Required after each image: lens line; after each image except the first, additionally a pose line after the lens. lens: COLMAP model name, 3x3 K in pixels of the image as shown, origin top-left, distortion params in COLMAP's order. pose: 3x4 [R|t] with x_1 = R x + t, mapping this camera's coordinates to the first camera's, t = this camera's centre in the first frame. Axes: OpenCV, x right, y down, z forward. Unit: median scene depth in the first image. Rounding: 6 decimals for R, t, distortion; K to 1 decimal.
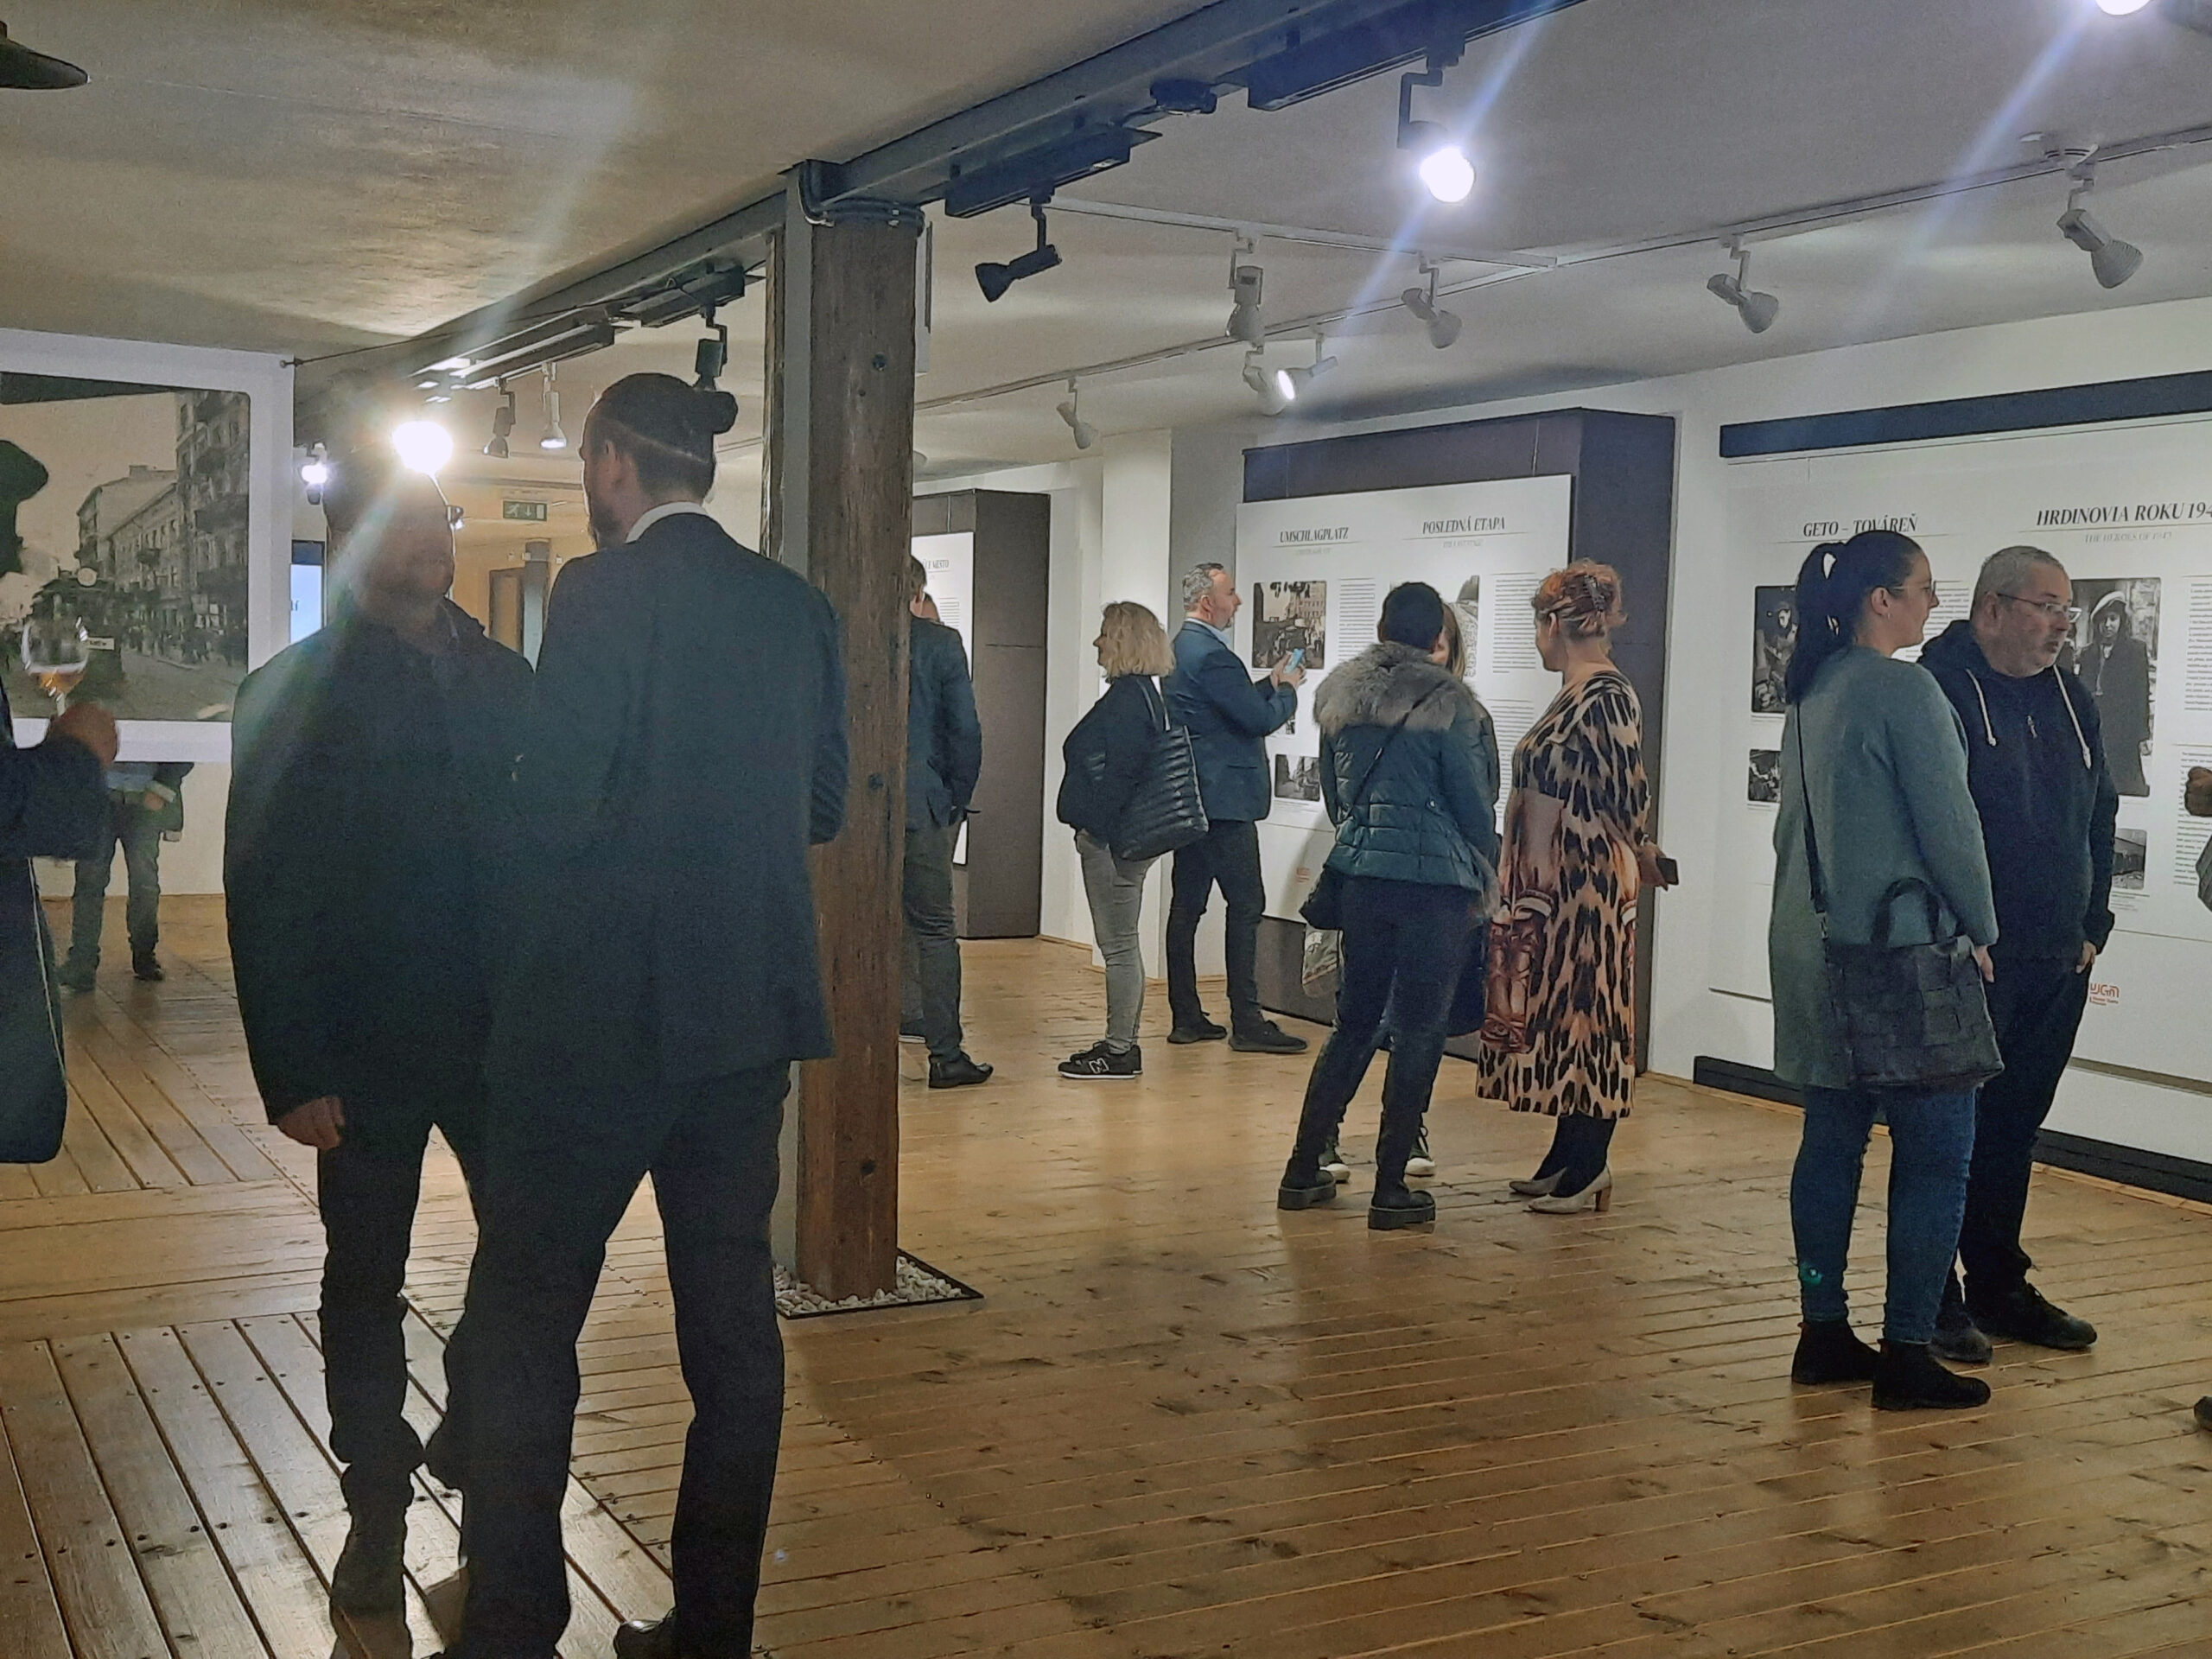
lens RADIAL K [[2482.6, 0, 1092.3], [0, 2482.6, 829.9], [0, 0, 1]] dist [0.101723, -0.164556]
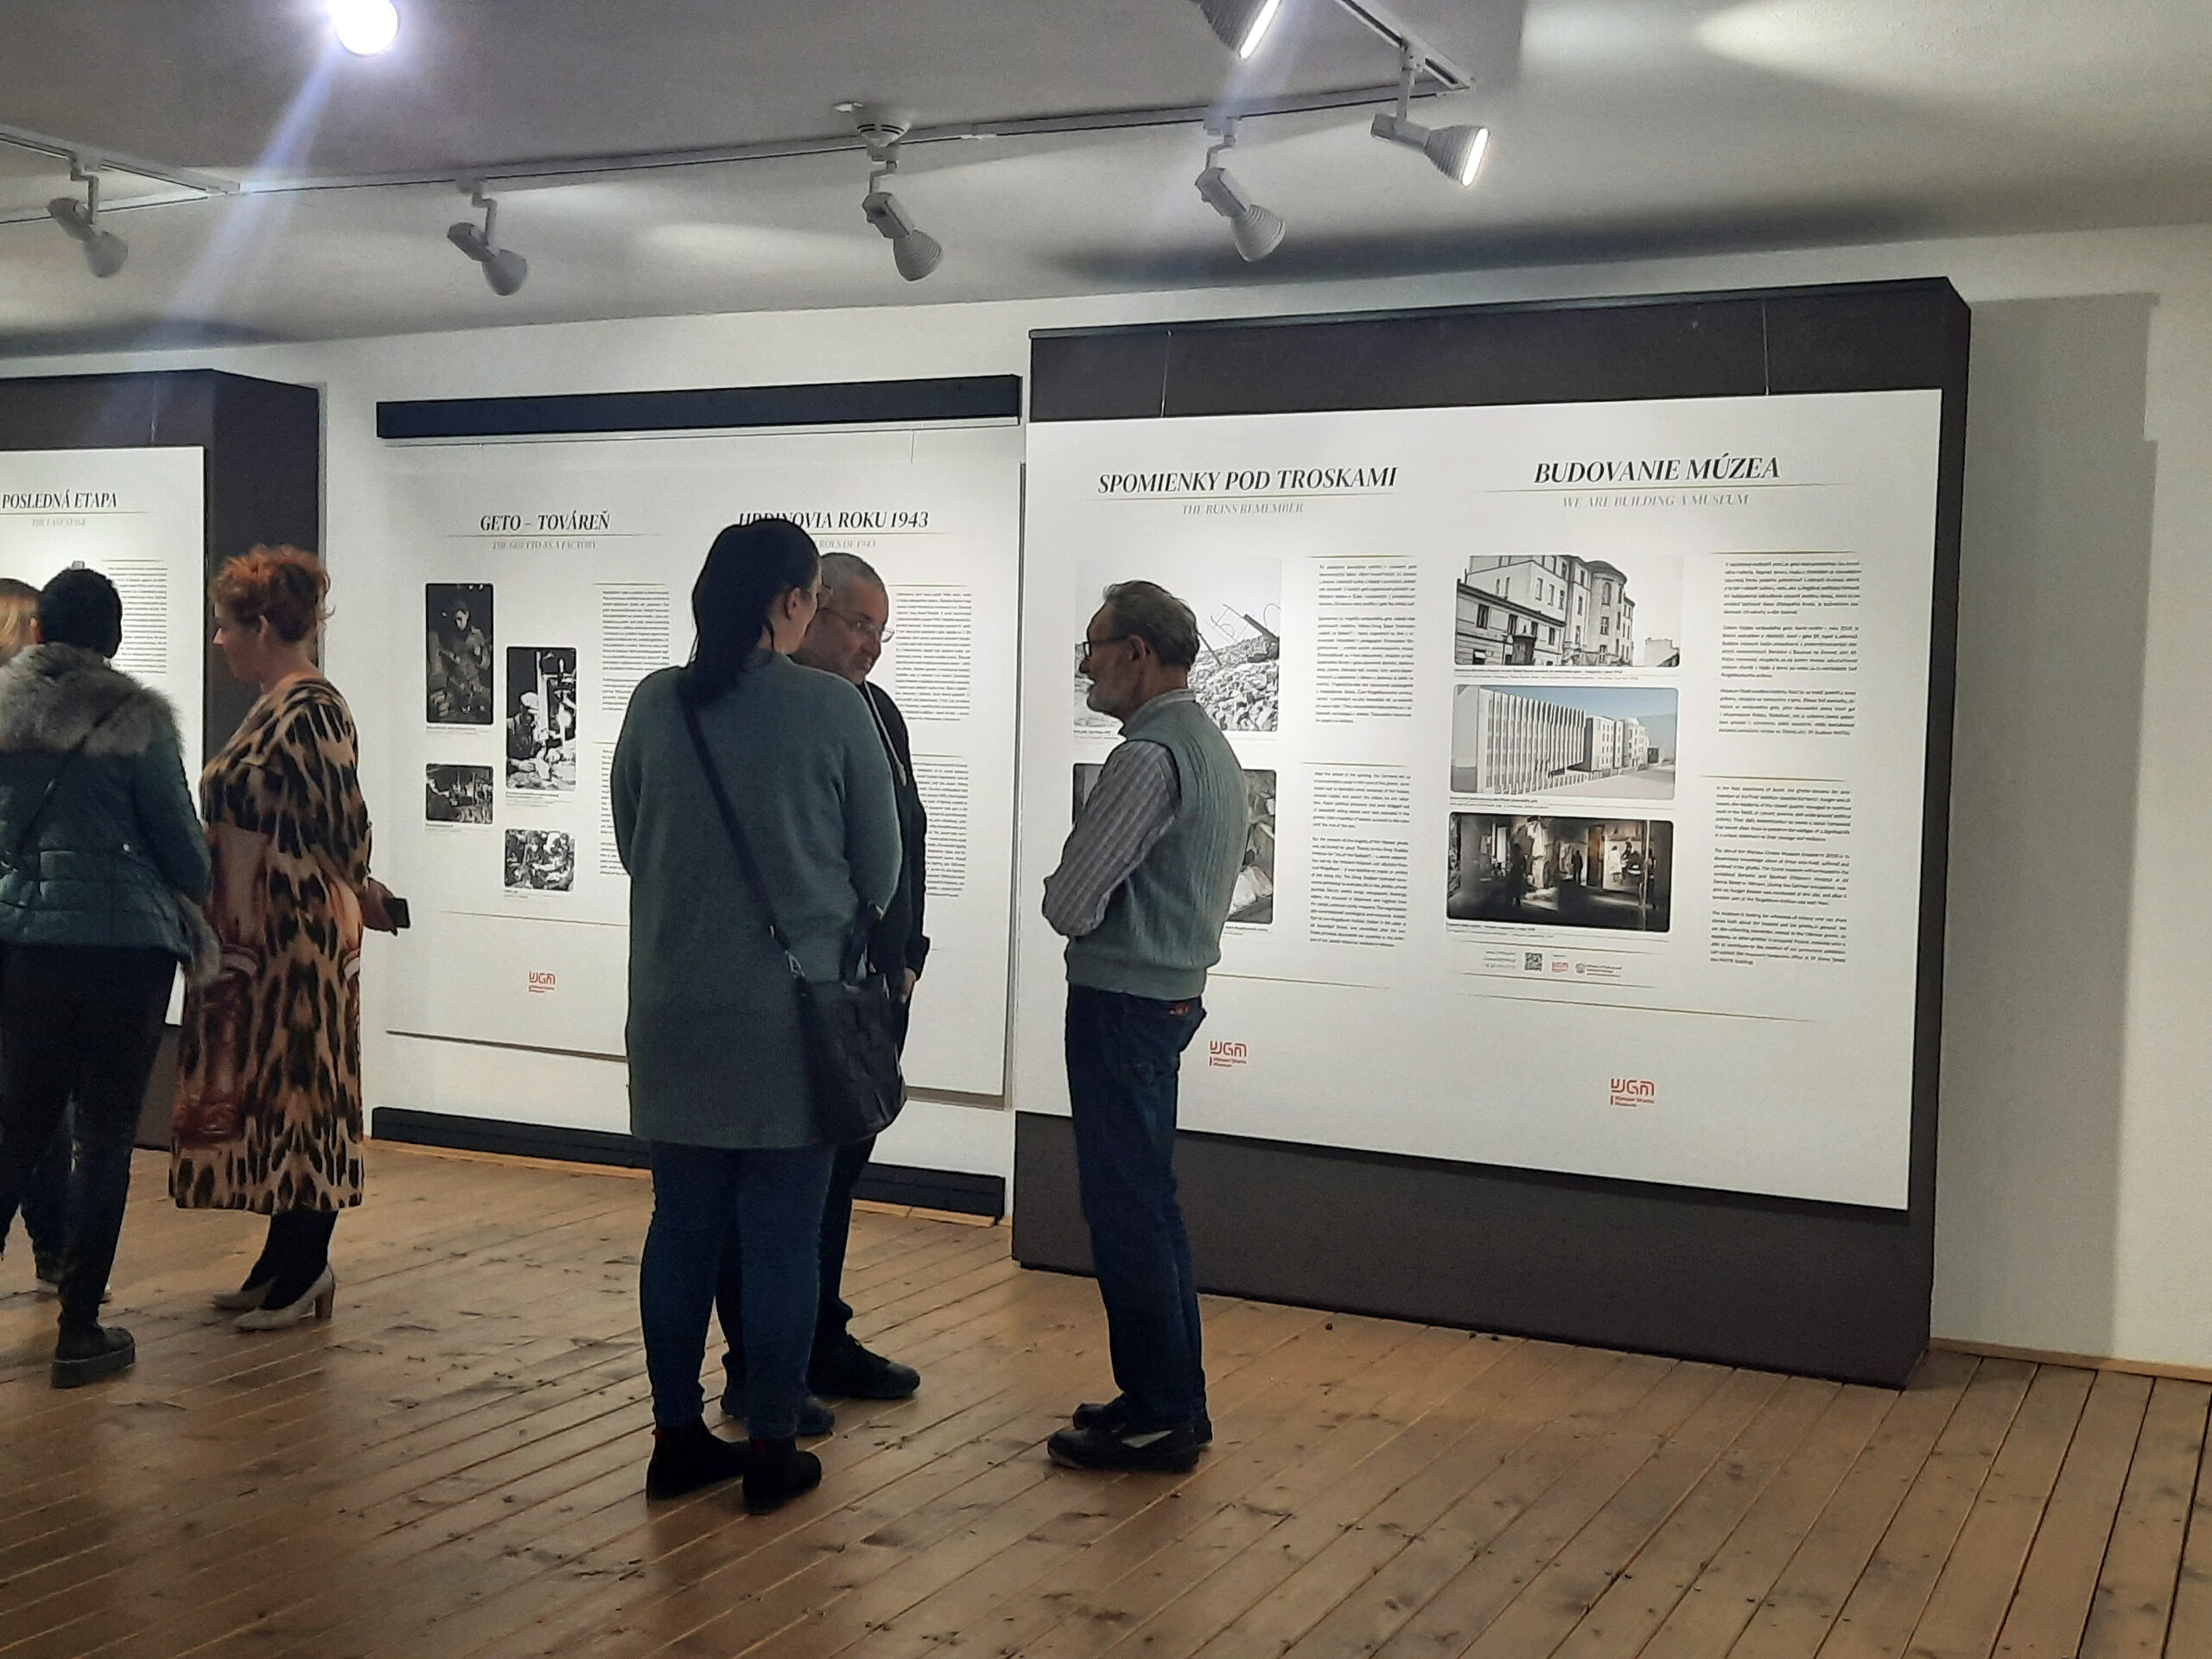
lens RADIAL K [[2482.6, 0, 1092.3], [0, 2482.6, 829.9], [0, 0, 1]] dist [0.101723, -0.164556]
pose [[0.812706, -0.036169, 0.581551, -0.074325], [0.036023, 0.999281, 0.011807, -0.013750], [-0.581560, 0.011354, 0.813425, 0.157122]]
